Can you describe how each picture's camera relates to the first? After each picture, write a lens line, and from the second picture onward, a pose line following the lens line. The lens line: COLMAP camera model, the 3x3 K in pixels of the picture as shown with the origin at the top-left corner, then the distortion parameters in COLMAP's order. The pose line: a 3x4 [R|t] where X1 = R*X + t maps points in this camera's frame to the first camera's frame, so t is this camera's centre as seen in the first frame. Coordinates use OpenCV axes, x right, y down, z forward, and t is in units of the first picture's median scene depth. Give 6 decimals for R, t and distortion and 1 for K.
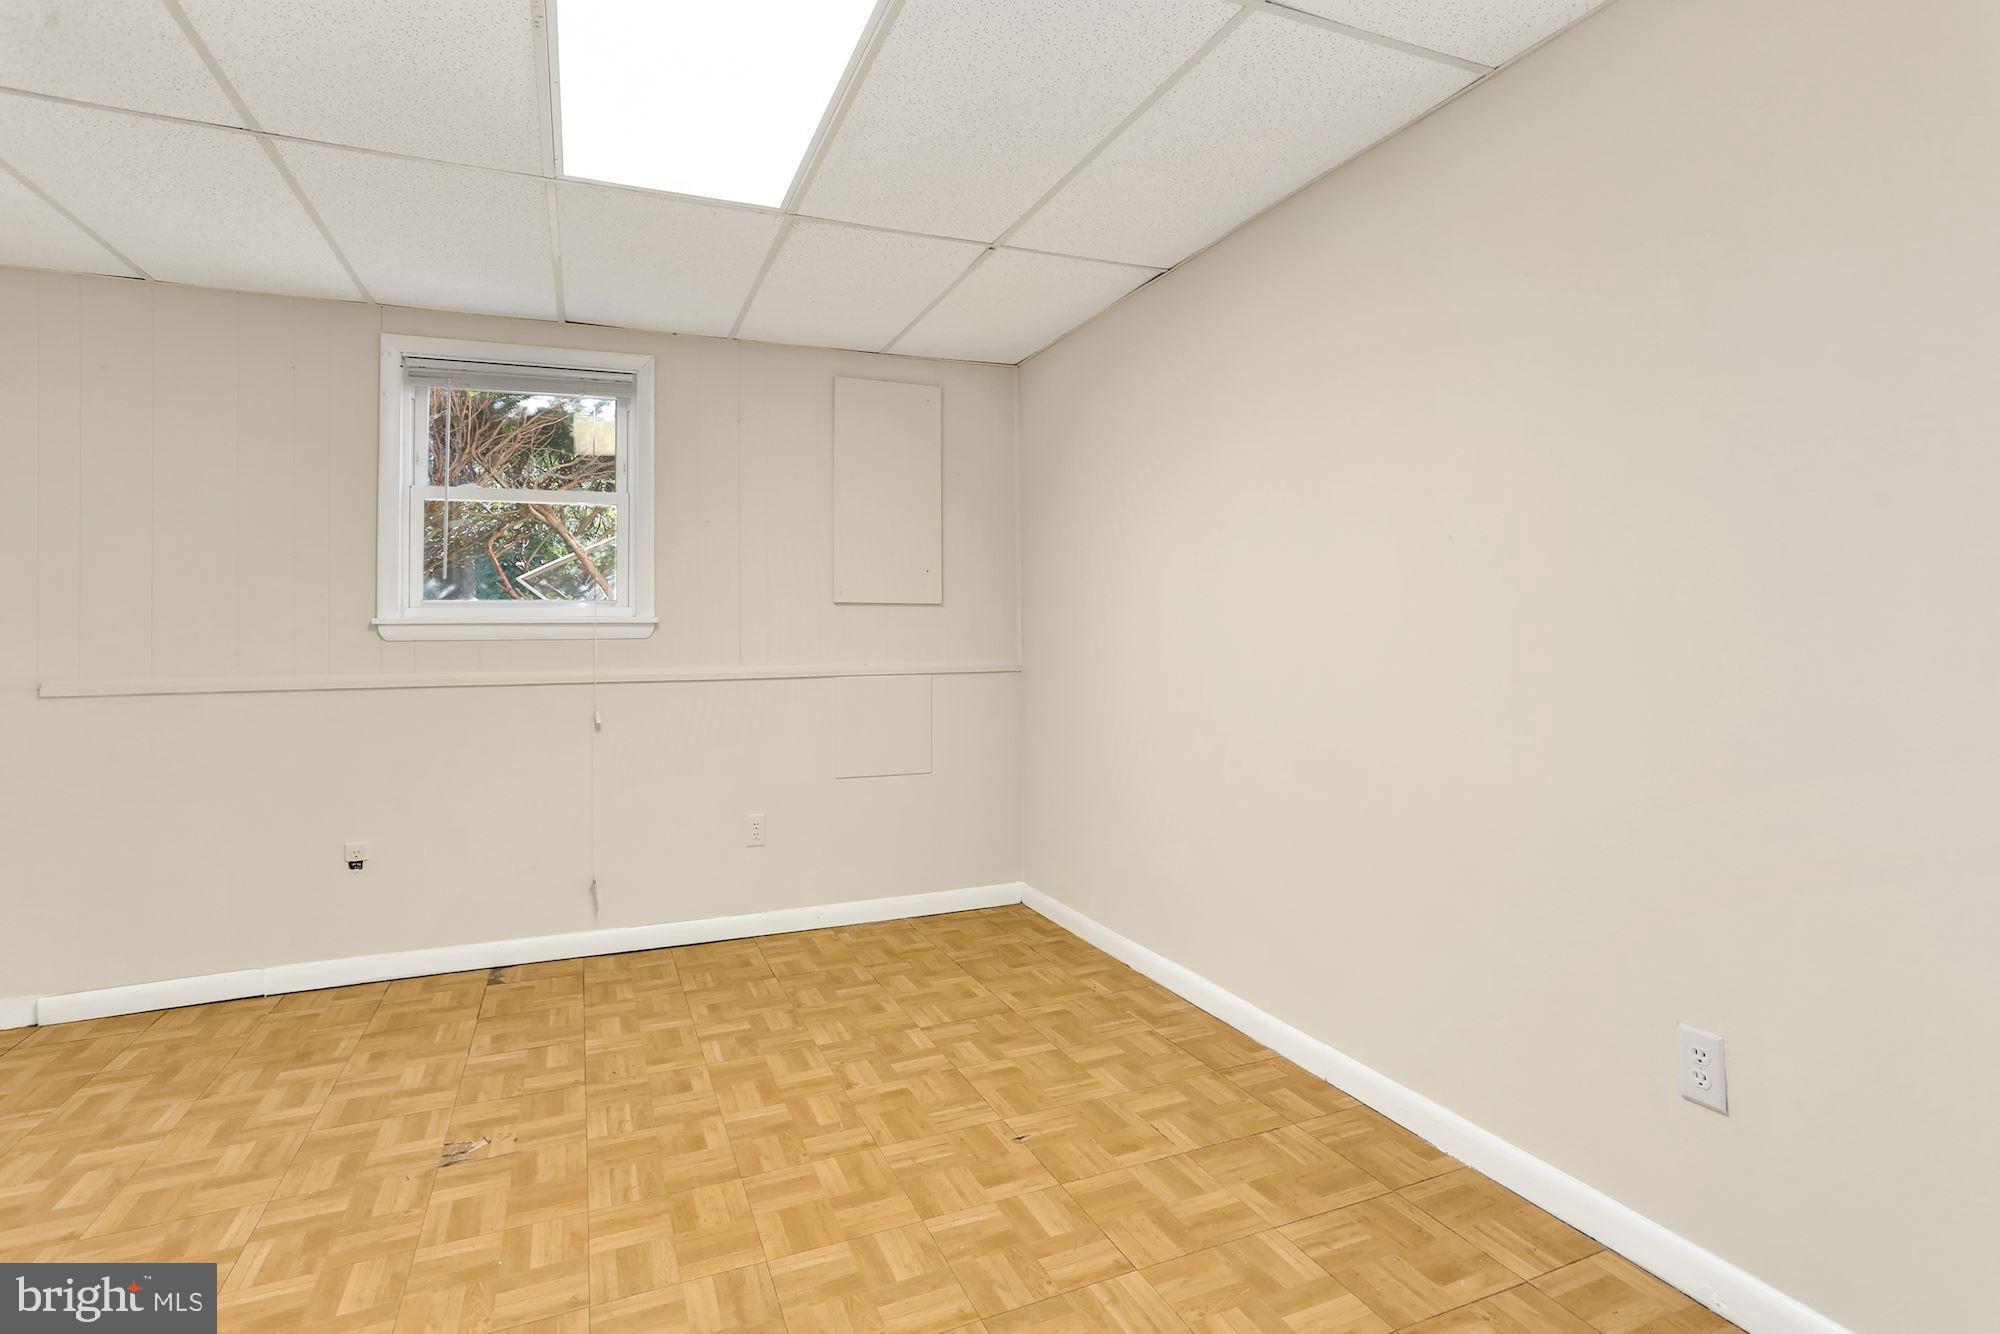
lens RADIAL K [[994.7, 0, 984.3], [0, 994.7, 637.8], [0, 0, 1]] dist [-0.046655, 0.030135]
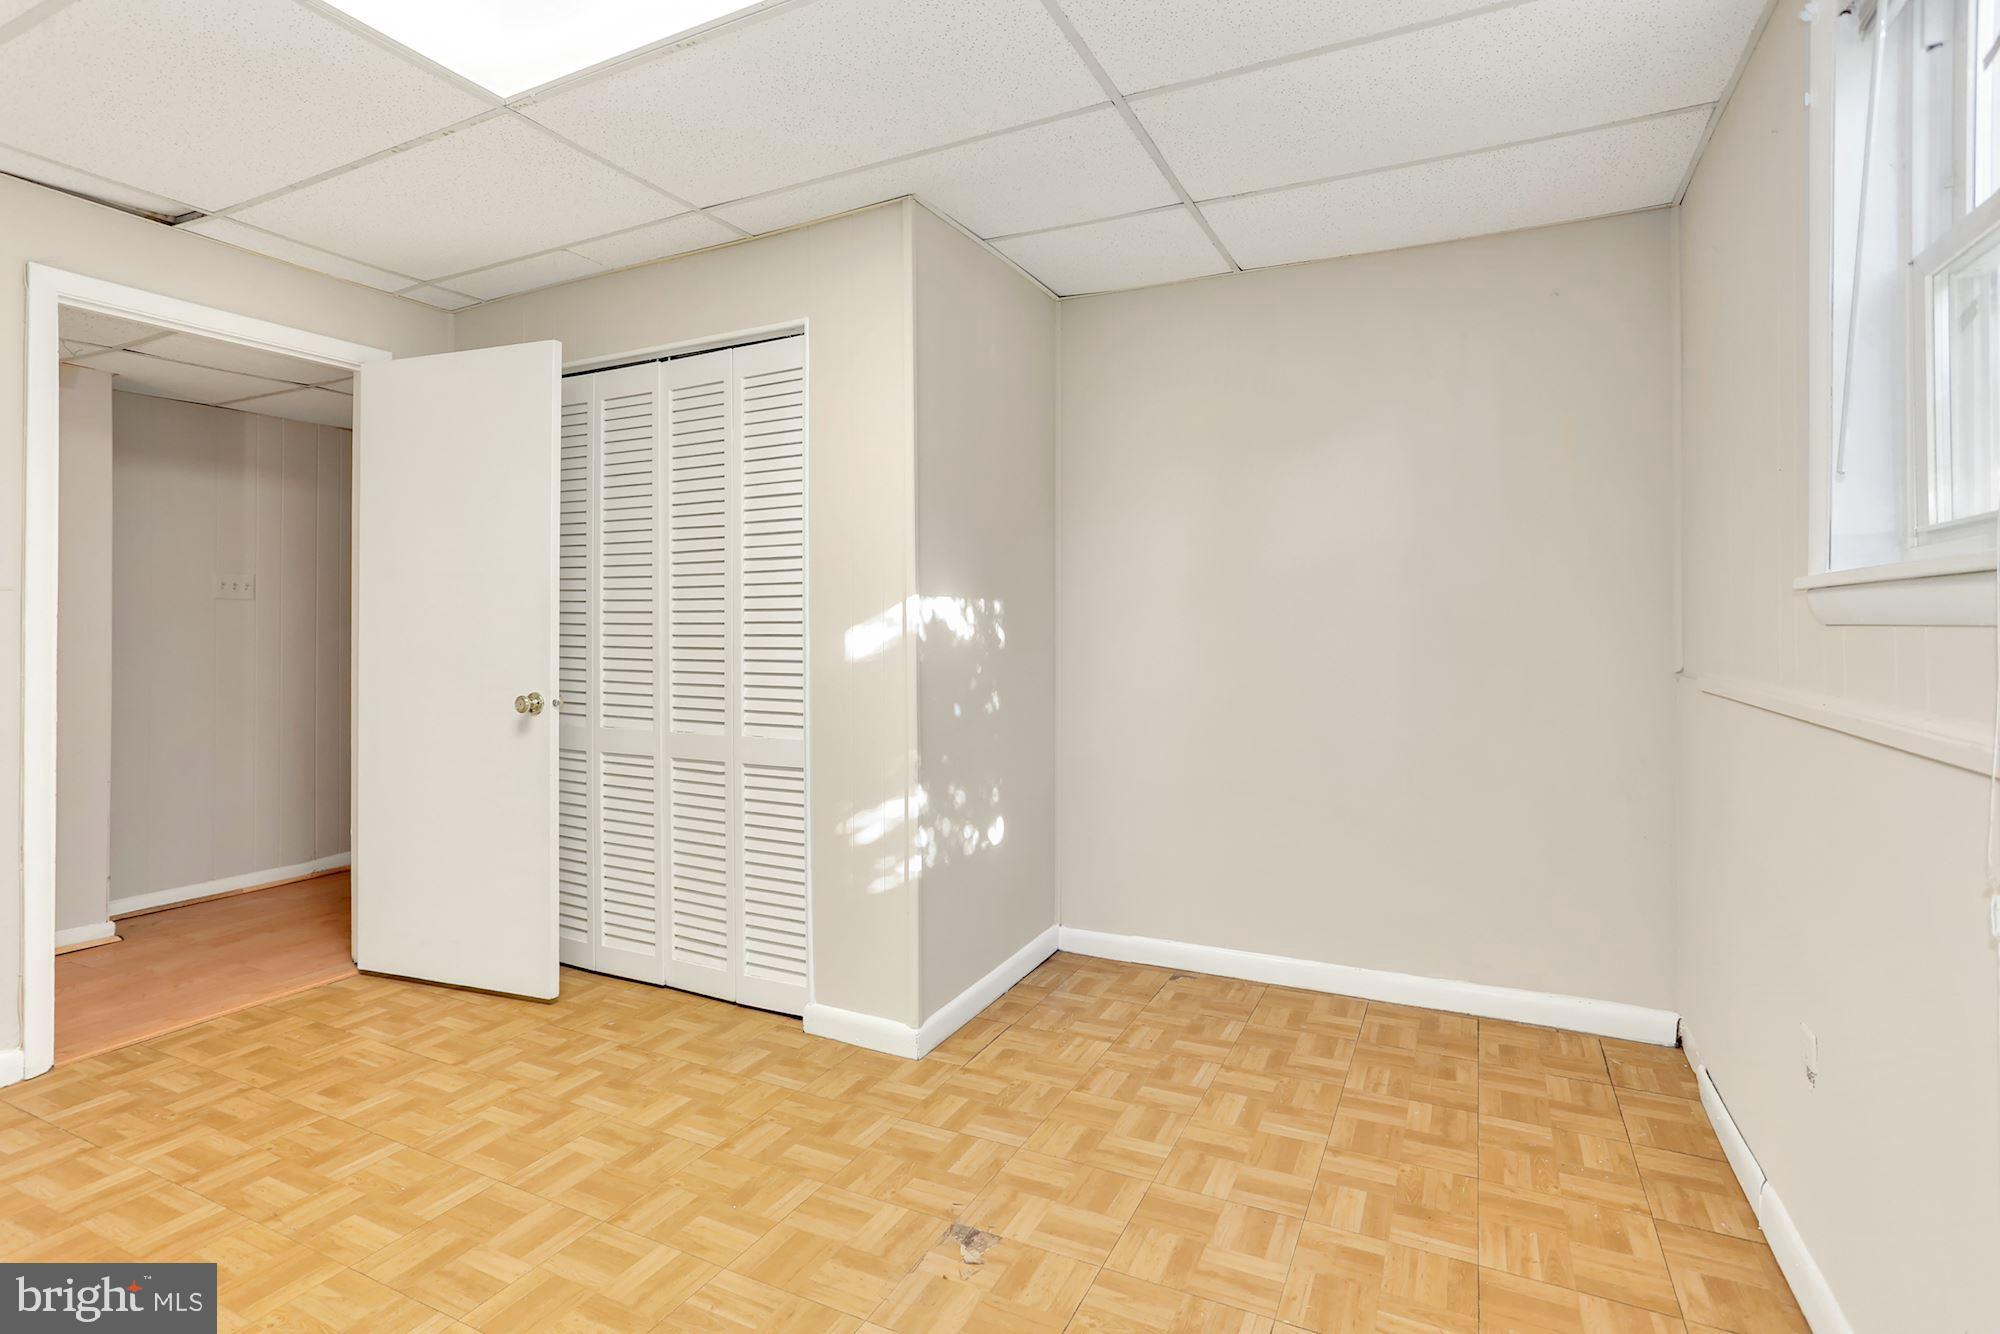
lens RADIAL K [[994.7, 0, 984.3], [0, 994.7, 637.8], [0, 0, 1]] dist [-0.046655, 0.030135]
pose [[-0.763014, 0.019470, -0.646089, -0.021177], [0.006418, 0.999725, 0.022547, 0.000884], [0.646350, 0.013057, -0.762929, 1.542370]]
